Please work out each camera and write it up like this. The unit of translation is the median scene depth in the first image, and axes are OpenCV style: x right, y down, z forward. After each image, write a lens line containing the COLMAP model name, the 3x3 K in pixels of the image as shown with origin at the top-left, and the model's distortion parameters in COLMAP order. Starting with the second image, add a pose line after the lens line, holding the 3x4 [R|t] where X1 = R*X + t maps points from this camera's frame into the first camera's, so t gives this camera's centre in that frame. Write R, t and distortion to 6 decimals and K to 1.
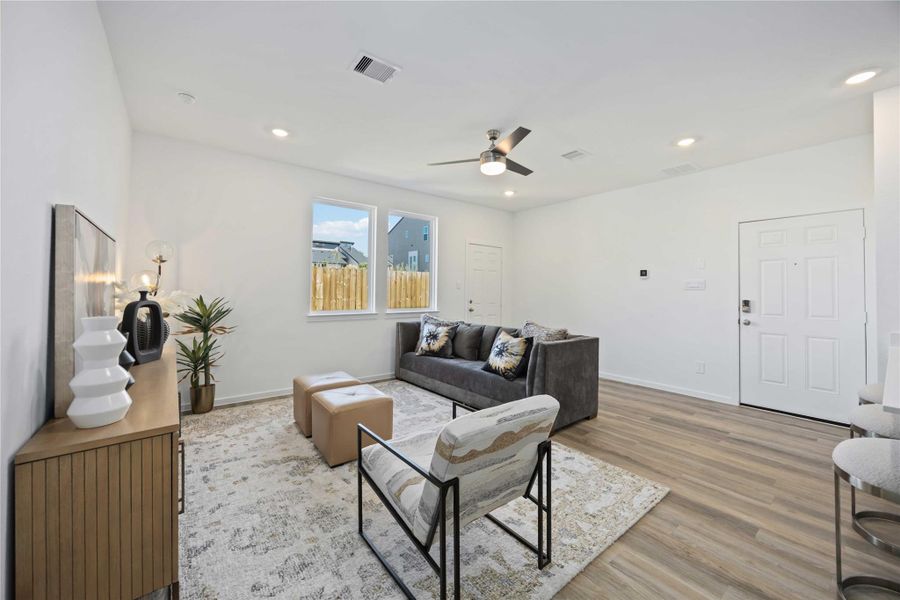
lens RADIAL K [[345.6, 0, 438.9], [0, 345.6, 287.5], [0, 0, 1]] dist [0.000305, -0.000884]
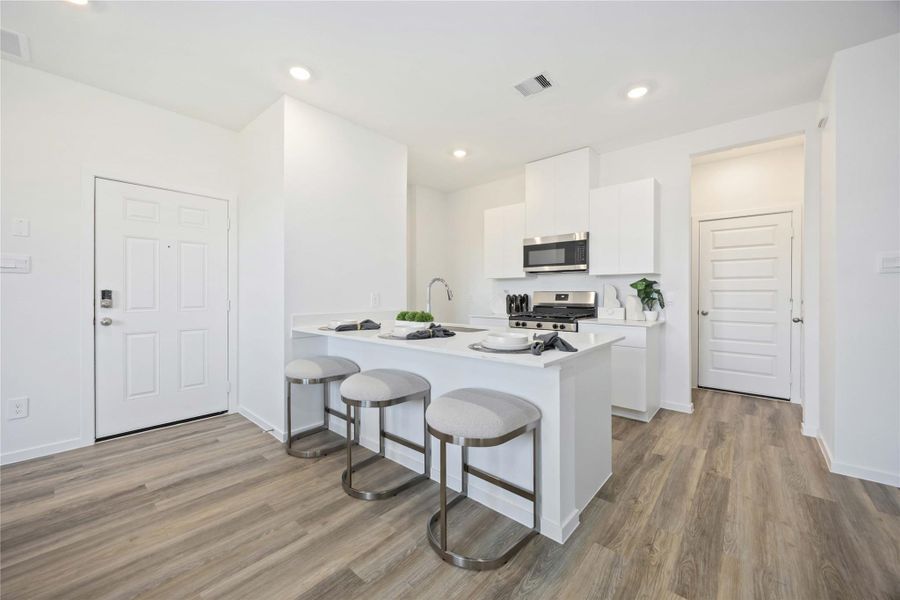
lens RADIAL K [[345.6, 0, 455.4], [0, 345.6, 299.0], [0, 0, 1]] dist [0.000305, -0.000884]
pose [[-0.208538, -0.023892, 0.977722, 0.068587], [-0.015610, 0.999656, 0.021099, 0.035466], [-0.977890, -0.010863, -0.208840, 0.556656]]
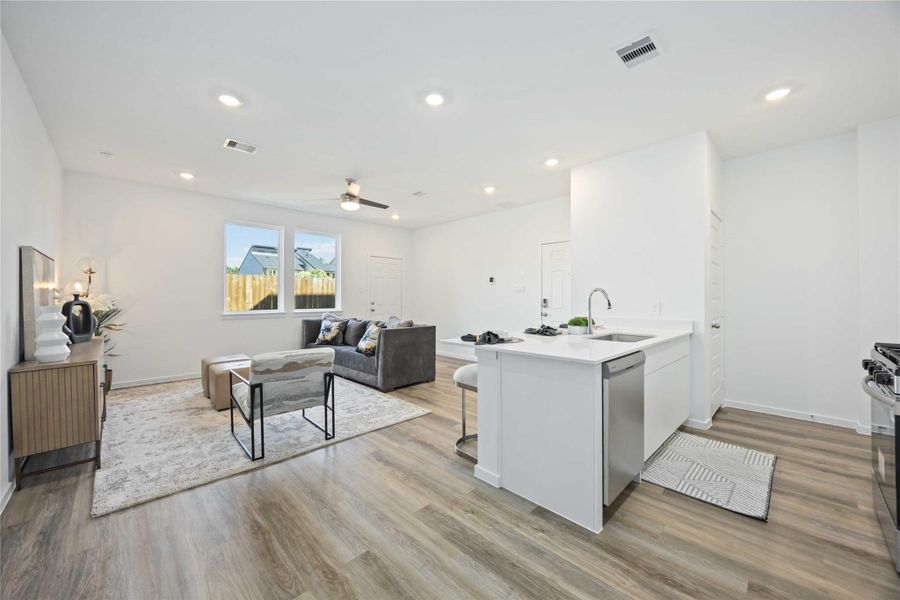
lens RADIAL K [[345.6, 0, 445.0], [0, 345.6, 298.9], [0, 0, 1]] dist [0.000305, -0.000884]
pose [[0.993905, -0.009154, 0.109862, 0.392820], [0.007361, 0.999833, 0.016717, 0.012473], [-0.109997, -0.015806, 0.993806, -0.458856]]
